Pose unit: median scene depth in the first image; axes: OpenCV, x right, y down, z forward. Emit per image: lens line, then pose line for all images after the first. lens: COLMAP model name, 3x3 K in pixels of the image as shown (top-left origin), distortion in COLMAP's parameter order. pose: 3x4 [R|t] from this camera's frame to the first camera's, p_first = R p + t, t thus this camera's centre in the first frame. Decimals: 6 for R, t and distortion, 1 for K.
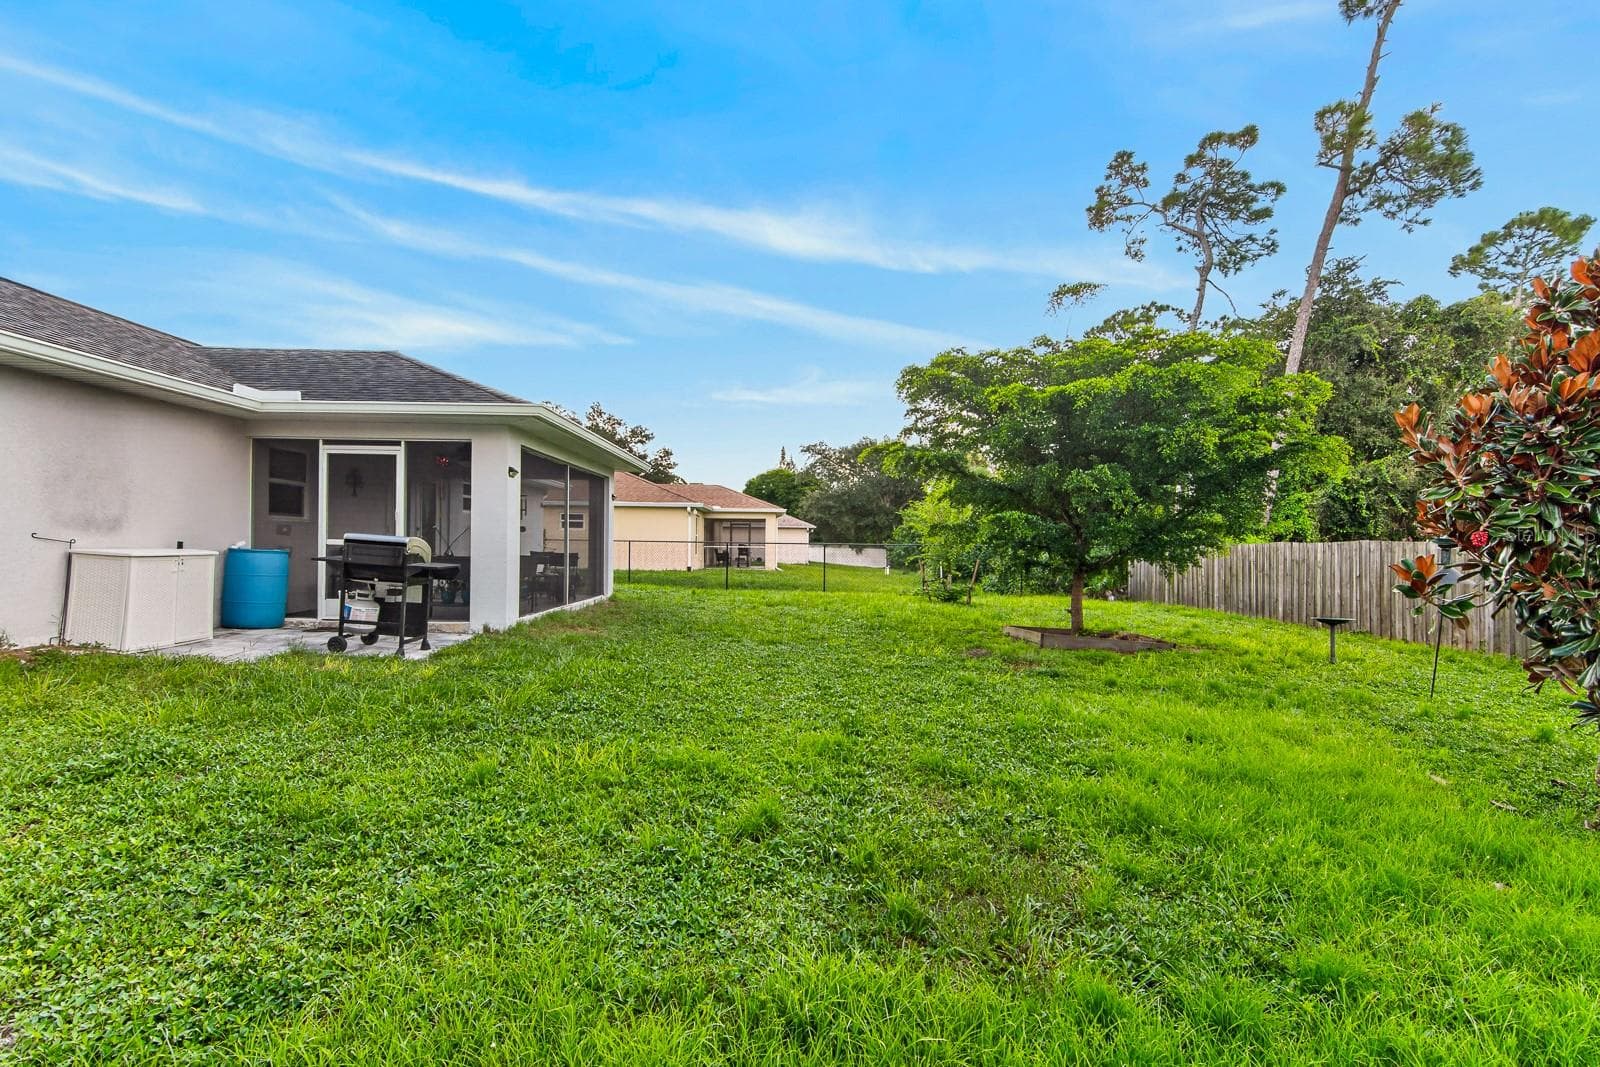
lens RADIAL K [[790.6, 0, 792.4], [0, 790.6, 552.9], [0, 0, 1]] dist [0.012798, 0.000422]
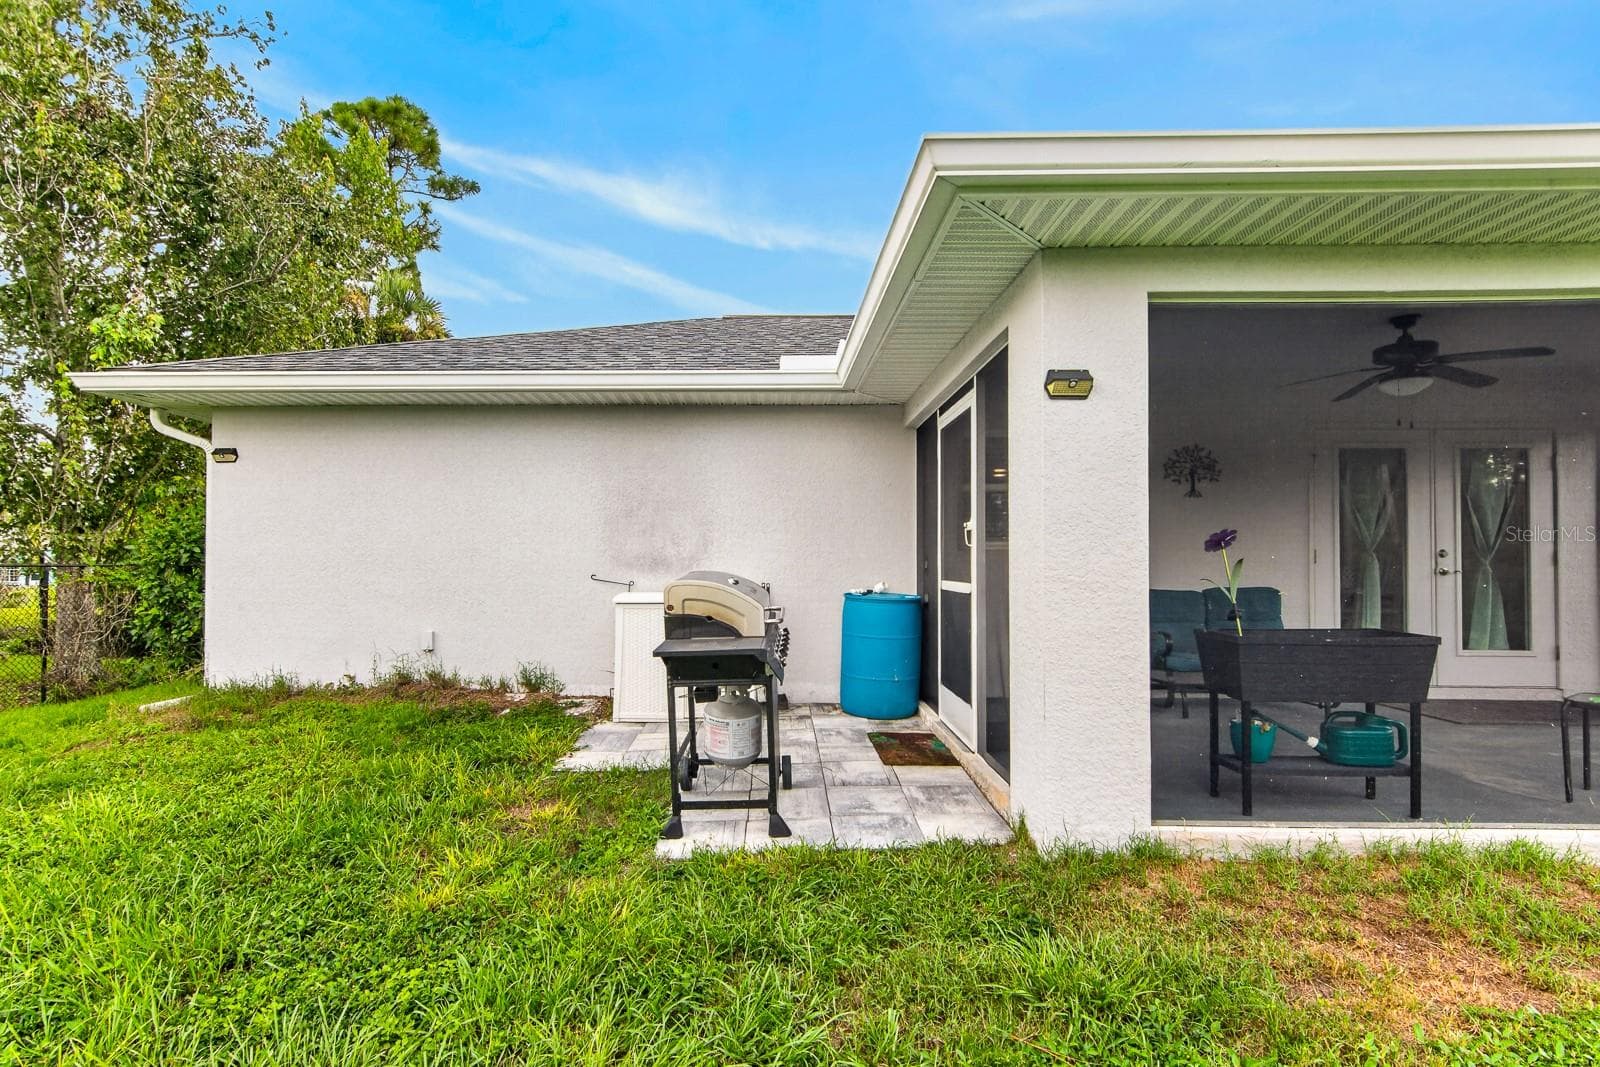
lens RADIAL K [[790.6, 0, 792.4], [0, 790.6, 552.9], [0, 0, 1]] dist [0.012798, 0.000422]
pose [[0.009460, -0.025083, -0.999641, -0.016603], [-0.008125, 0.999650, -0.025160, -0.024572], [0.999922, 0.008360, 0.009253, 0.998653]]
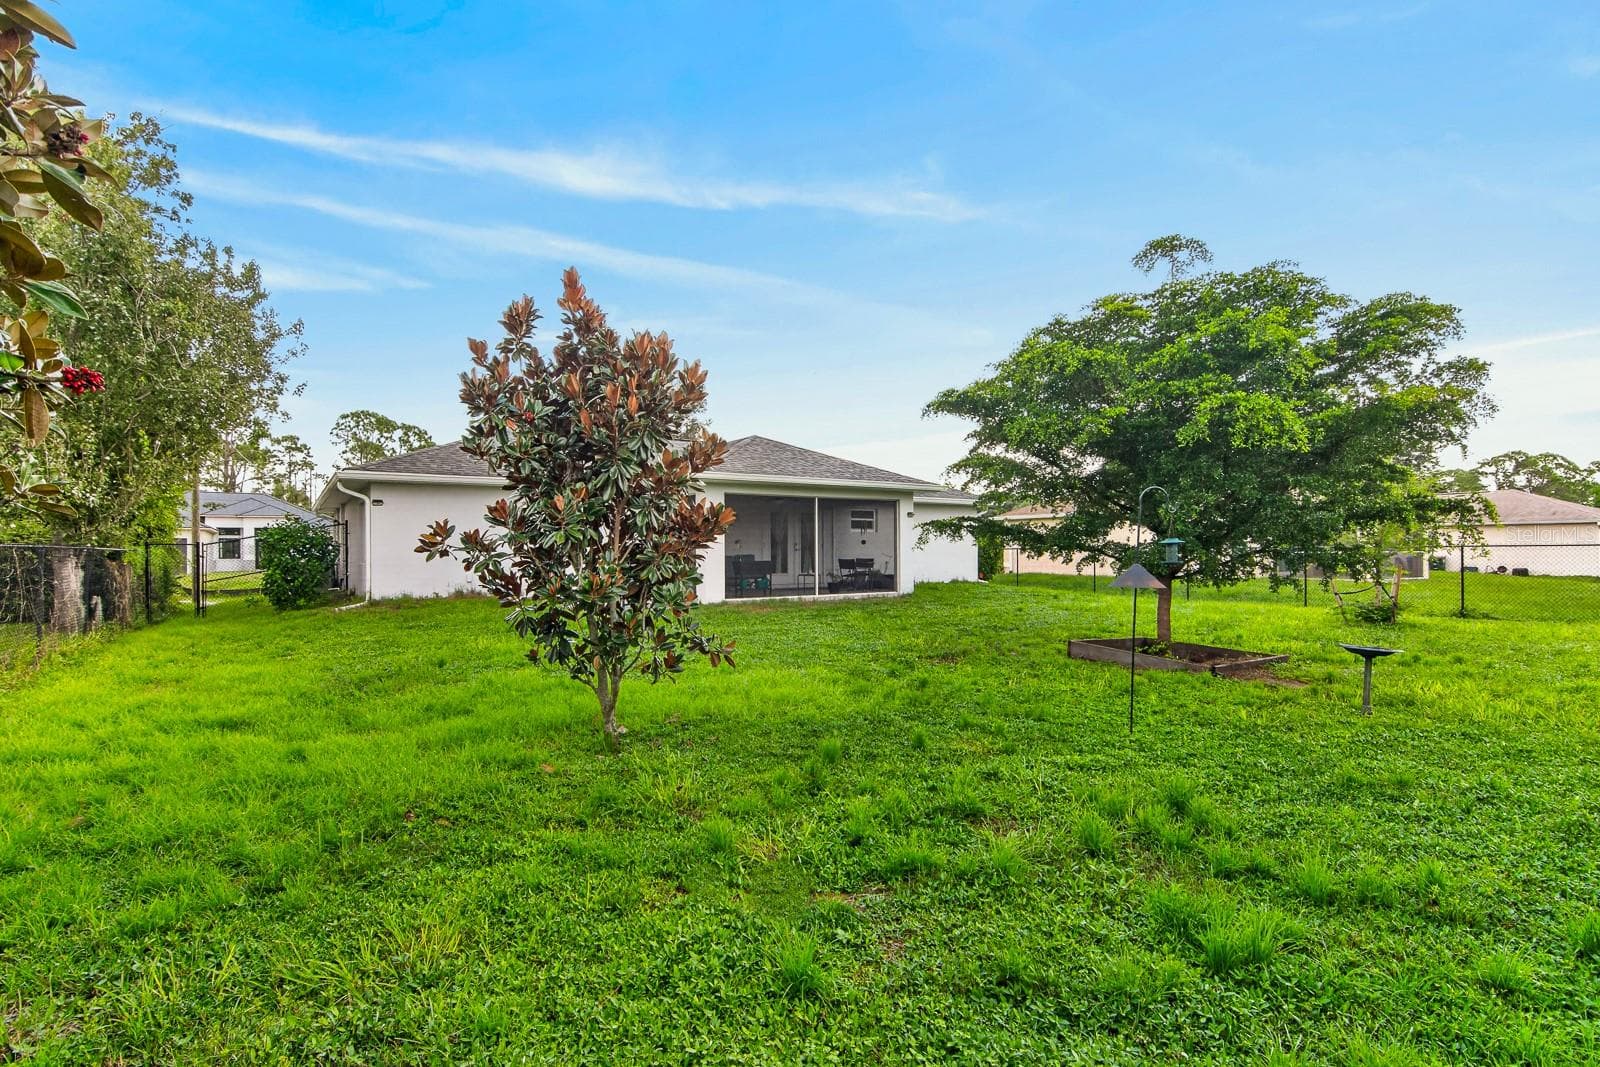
lens RADIAL K [[790.6, 0, 792.4], [0, 790.6, 552.9], [0, 0, 1]] dist [0.012798, 0.000422]
pose [[0.569430, -0.026507, -0.821612, 1.271029], [0.010324, 0.999632, -0.025095, 0.038161], [0.821975, 0.005808, 0.569494, 0.218873]]
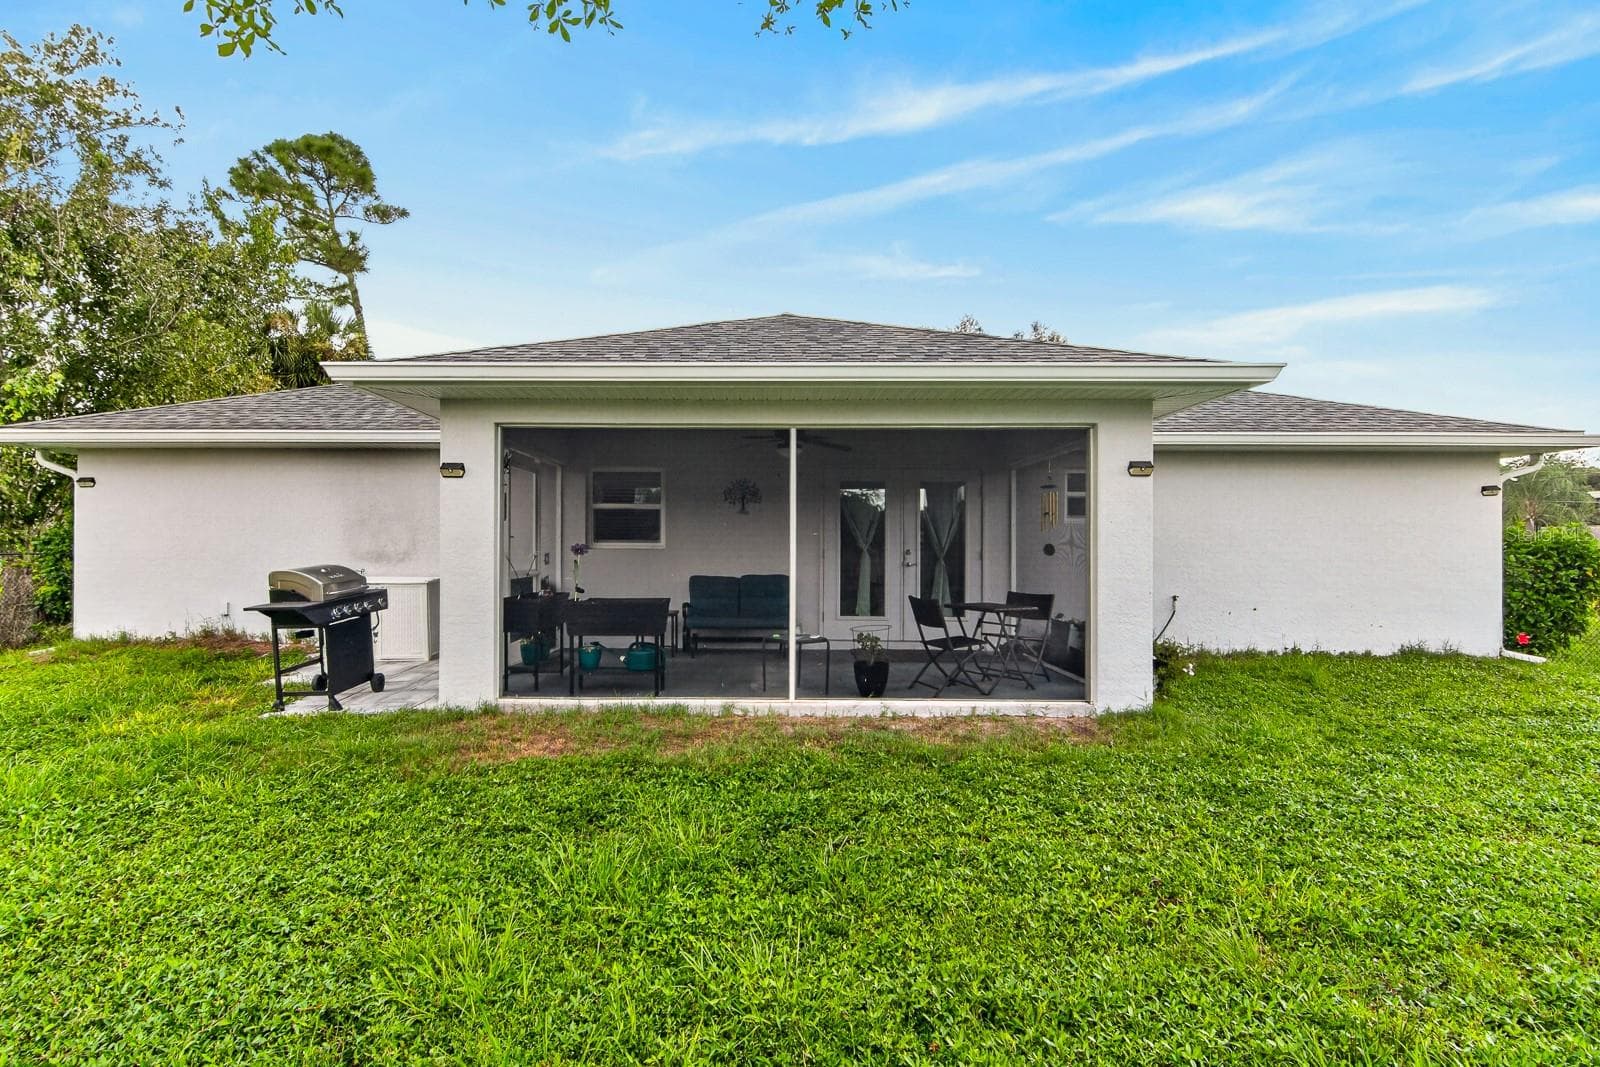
lens RADIAL K [[793.9, 0, 797.6], [0, 793.9, 545.0], [0, 0, 1]] dist [0.016768, -0.000453]
pose [[0.004027, -0.014653, -0.999885, 0.353718], [-0.012222, 0.999817, -0.014702, -0.039621], [0.999917, 0.012280, 0.003847, 1.458787]]
